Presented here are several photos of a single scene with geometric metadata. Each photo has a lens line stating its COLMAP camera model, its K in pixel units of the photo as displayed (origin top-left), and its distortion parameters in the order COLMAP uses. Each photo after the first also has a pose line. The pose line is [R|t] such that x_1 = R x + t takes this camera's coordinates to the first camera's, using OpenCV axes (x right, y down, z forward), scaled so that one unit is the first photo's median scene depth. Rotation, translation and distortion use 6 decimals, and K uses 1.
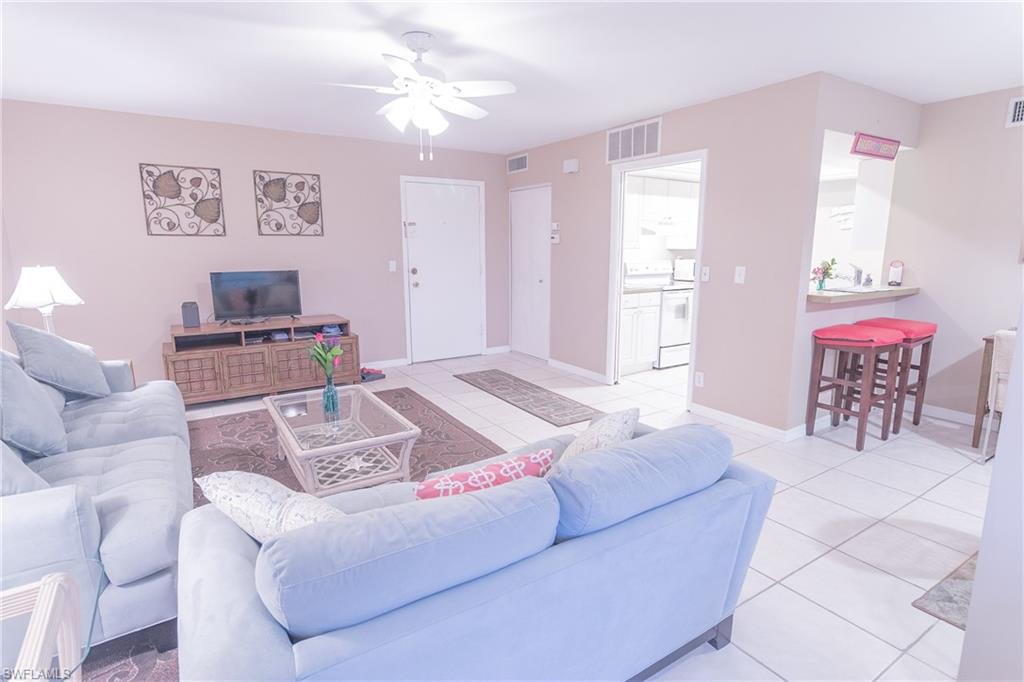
lens RADIAL K [[520.8, 0, 508.1], [0, 520.8, 341.1], [0, 0, 1]] dist [-0.001986, 0.000362]
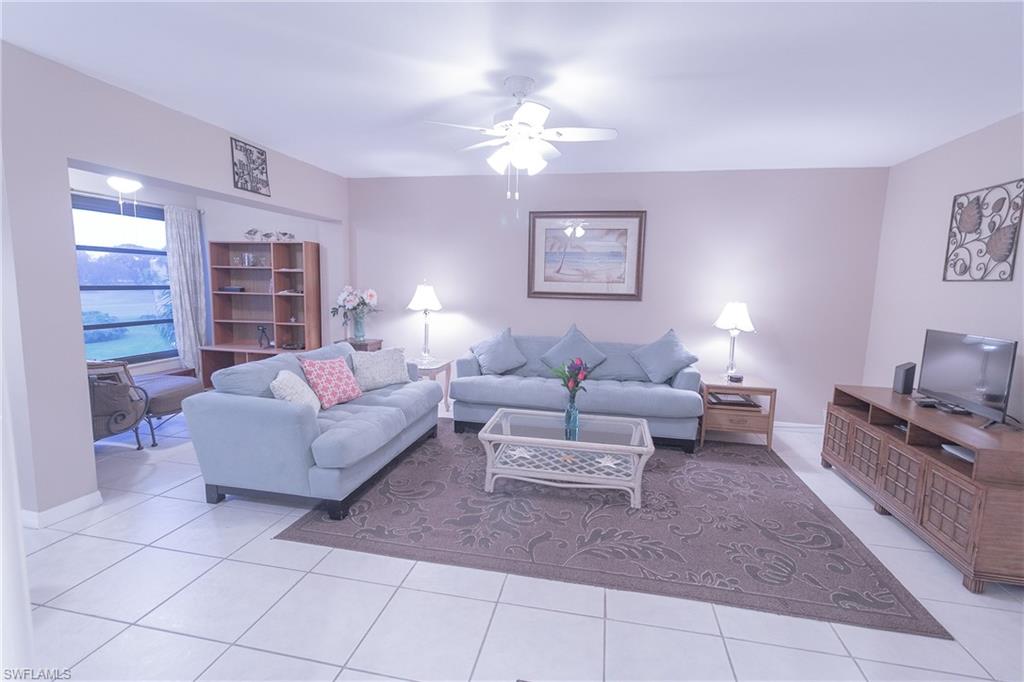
lens RADIAL K [[465.3, 0, 515.2], [0, 465.3, 340.1], [0, 0, 1]] dist [0.003165, -0.000839]
pose [[-0.699031, 0.079225, -0.710689, 0.297393], [-0.142309, 0.958553, 0.246830, -0.183019], [0.700788, 0.273679, -0.658784, 0.950753]]
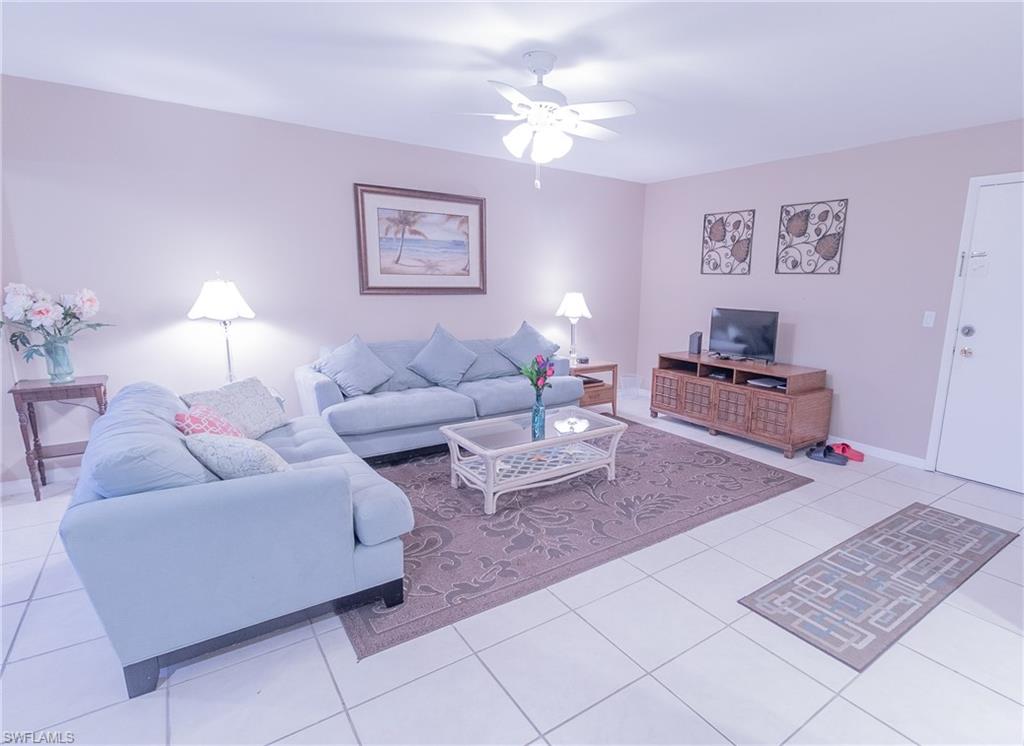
lens RADIAL K [[531.7, 0, 571.0], [0, 531.7, 382.2], [0, 0, 1]] dist [0.002734, -0.000514]
pose [[0.069240, 0.199626, -0.977423, 0.499142], [-0.192242, 0.964080, 0.183283, -0.118651], [0.978902, 0.175211, 0.105130, 0.567539]]
